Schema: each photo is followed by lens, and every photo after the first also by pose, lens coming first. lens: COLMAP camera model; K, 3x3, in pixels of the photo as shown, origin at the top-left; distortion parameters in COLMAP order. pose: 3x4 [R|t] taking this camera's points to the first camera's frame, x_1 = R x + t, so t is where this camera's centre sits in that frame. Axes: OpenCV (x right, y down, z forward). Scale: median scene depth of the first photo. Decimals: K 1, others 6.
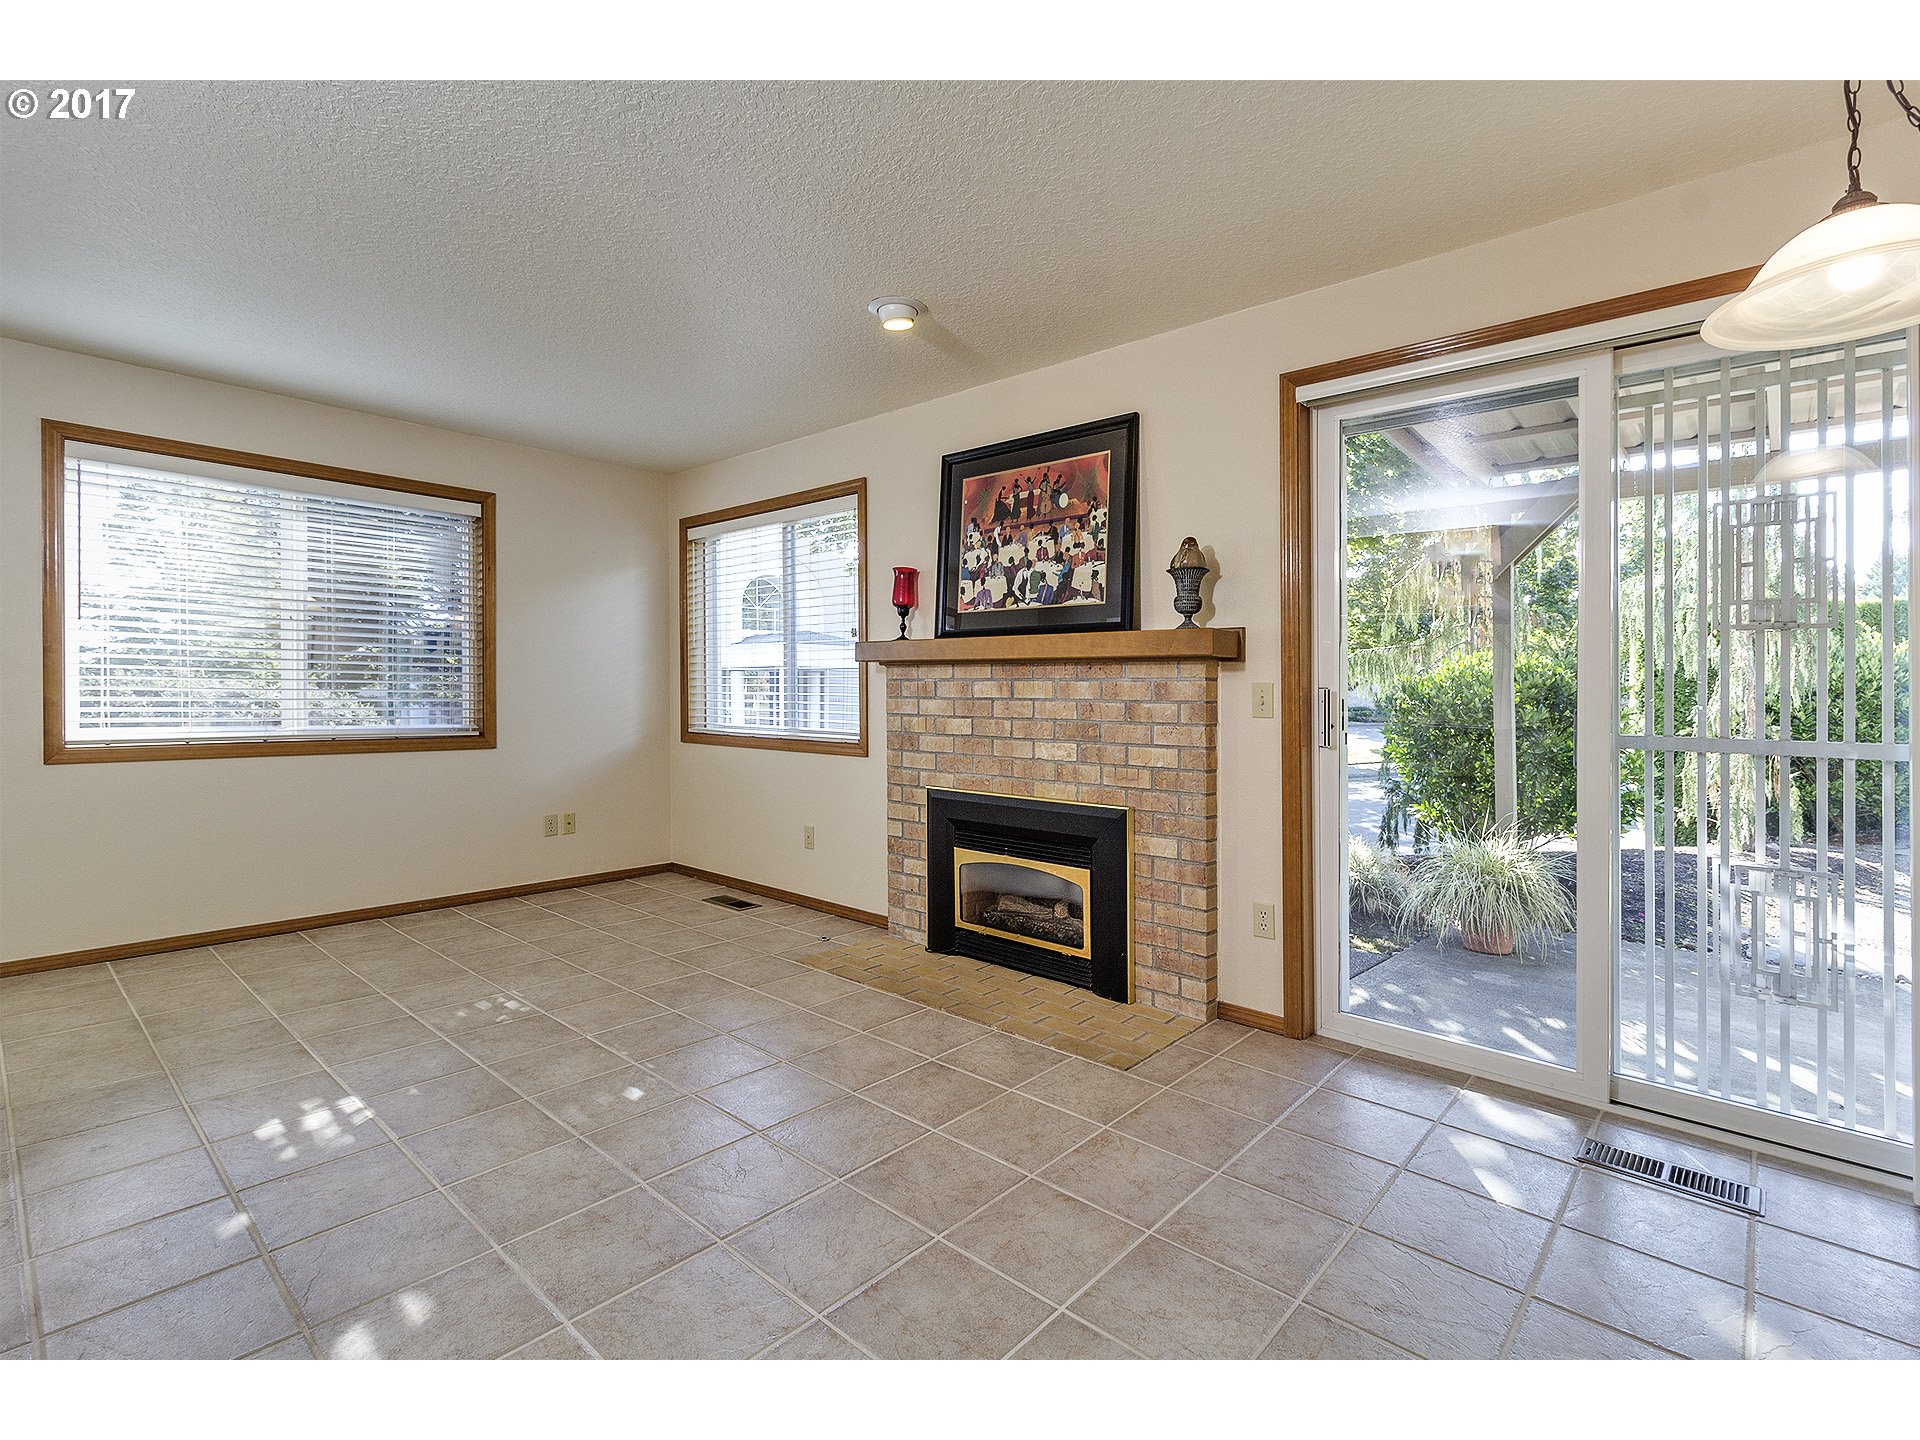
lens RADIAL K [[902.0, 0, 985.7], [0, 902.0, 682.8], [0, 0, 1]] dist [0.002368, 0.000230]
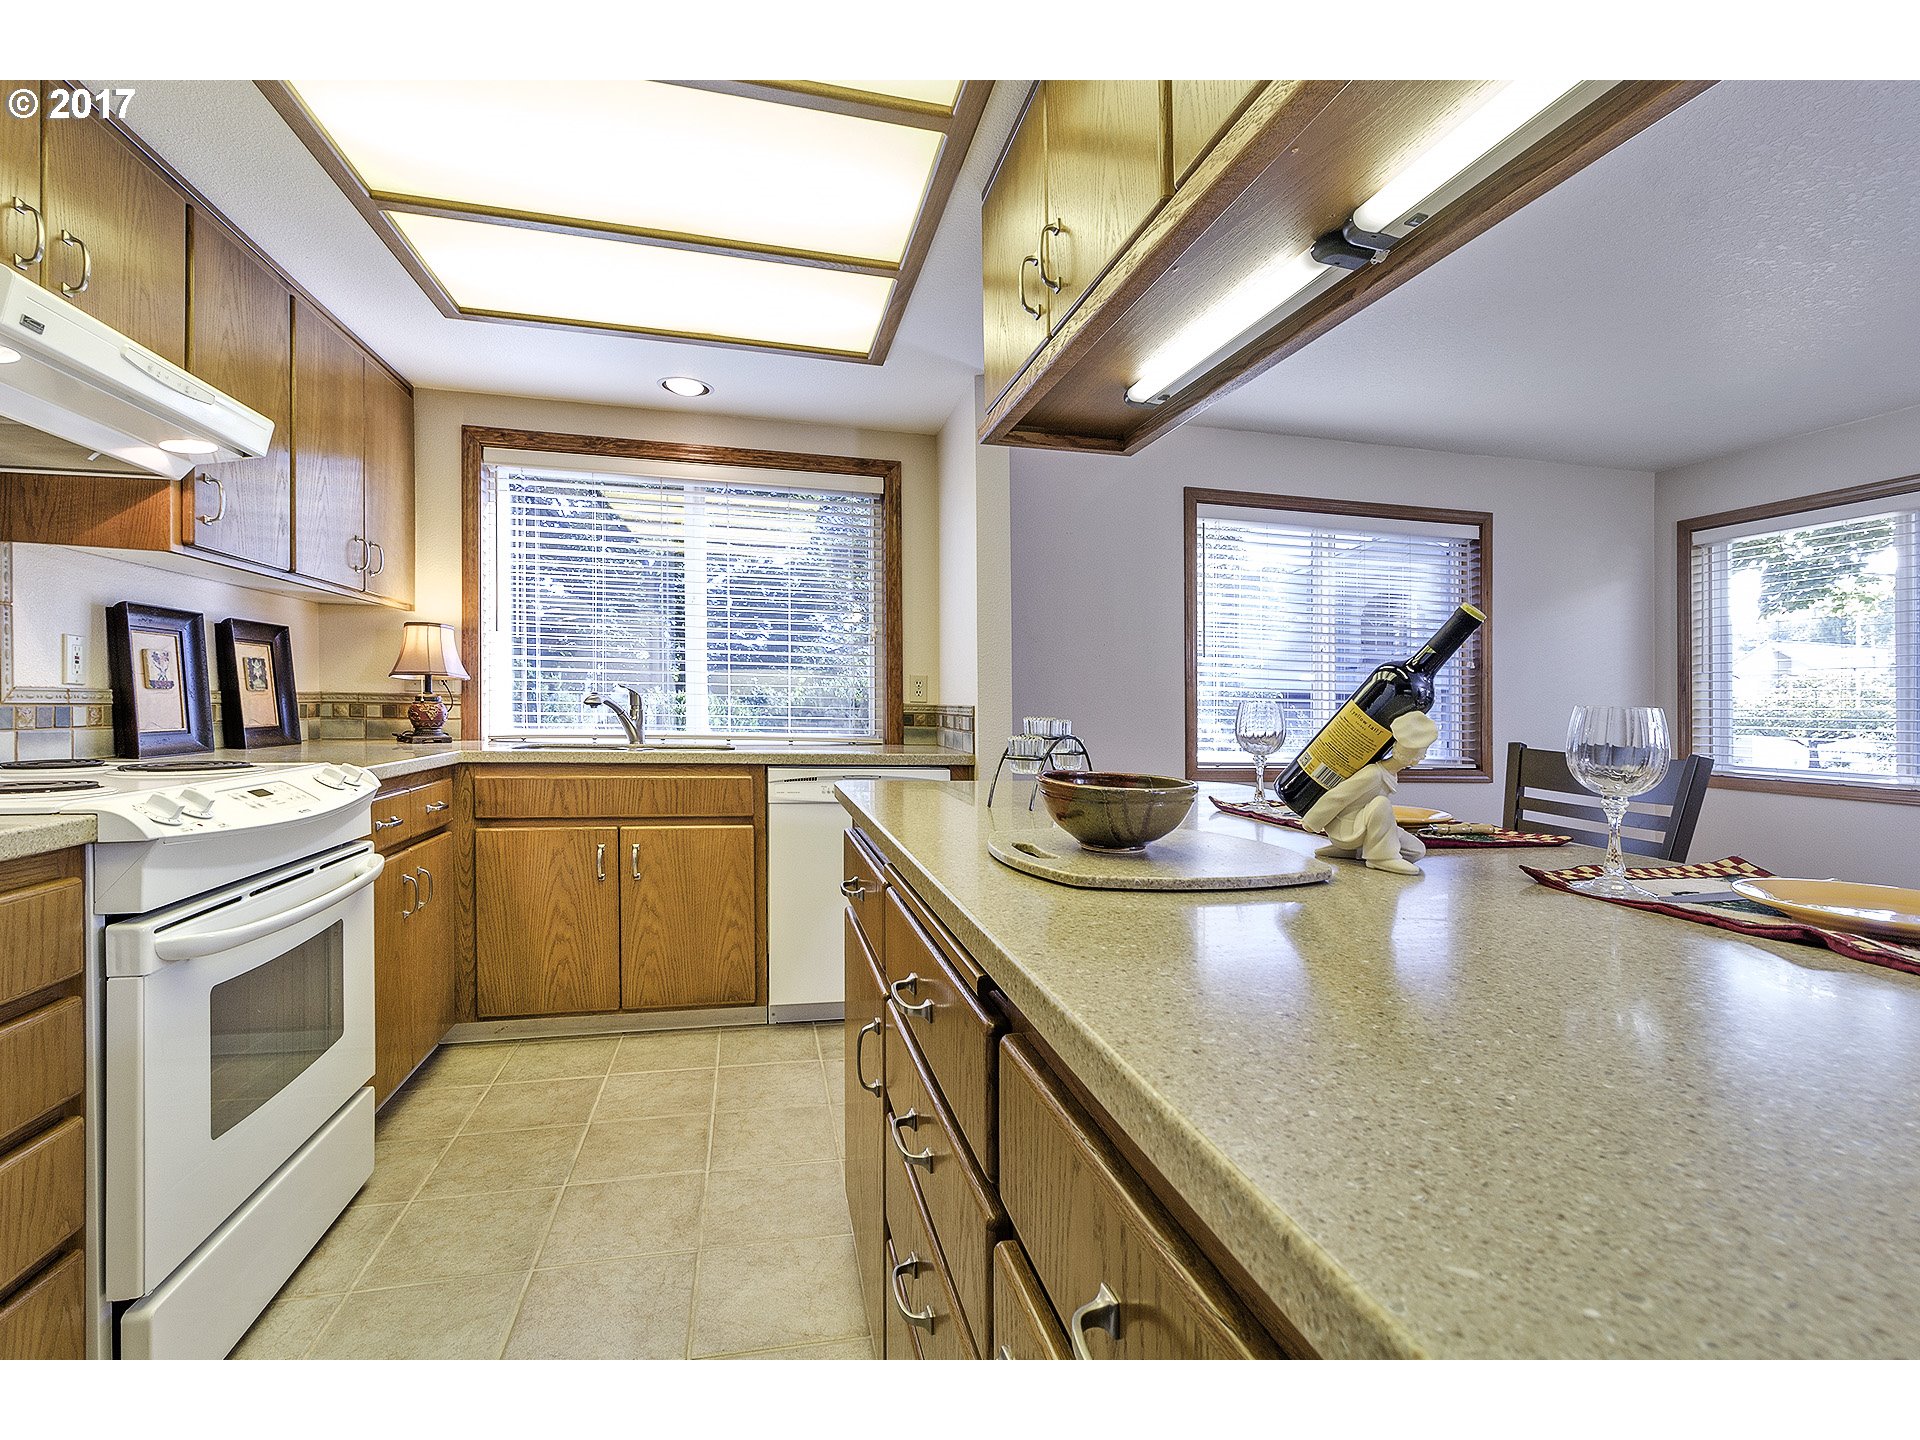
lens RADIAL K [[897.2, 0, 960.0], [0, 897.2, 720.0], [0, 0, 1]] dist [-0.000802, -0.000108]
pose [[0.814537, 0.013335, -0.579958, -0.578806], [-0.005691, 0.999871, 0.014997, -0.005471], [0.580083, -0.008915, 0.814509, -0.114337]]
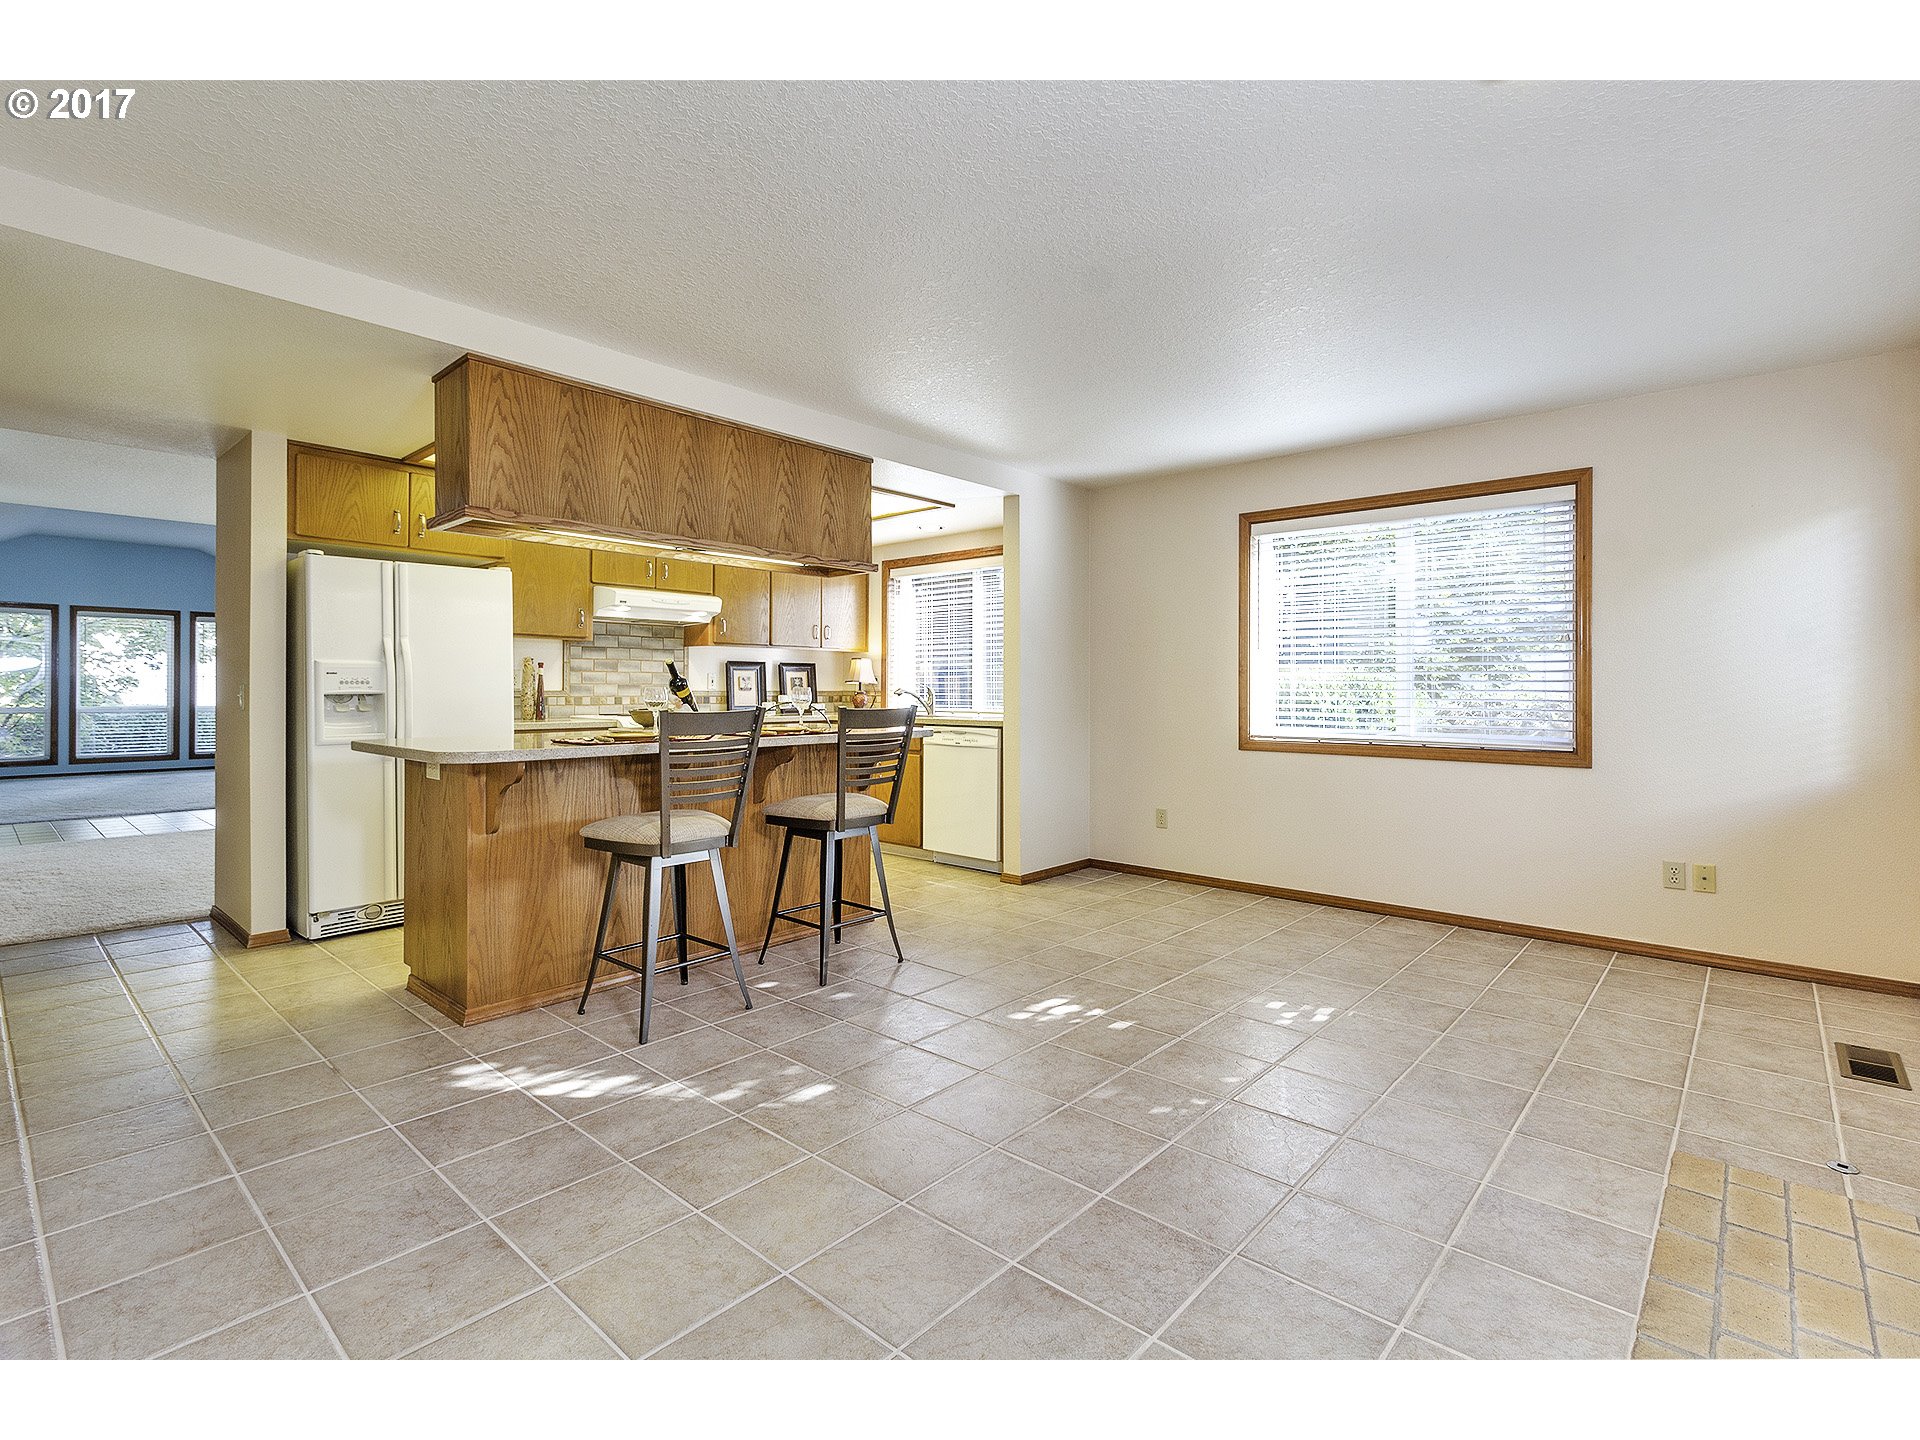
lens RADIAL K [[887.7, 0, 955.3], [0, 887.7, 701.1], [0, 0, 1]] dist [0.002102, 0.000491]
pose [[-0.007921, -0.000364, -0.999969, 0.377099], [0.003928, 0.999992, -0.000395, 0.009105], [0.999961, -0.003931, -0.007919, 0.526593]]
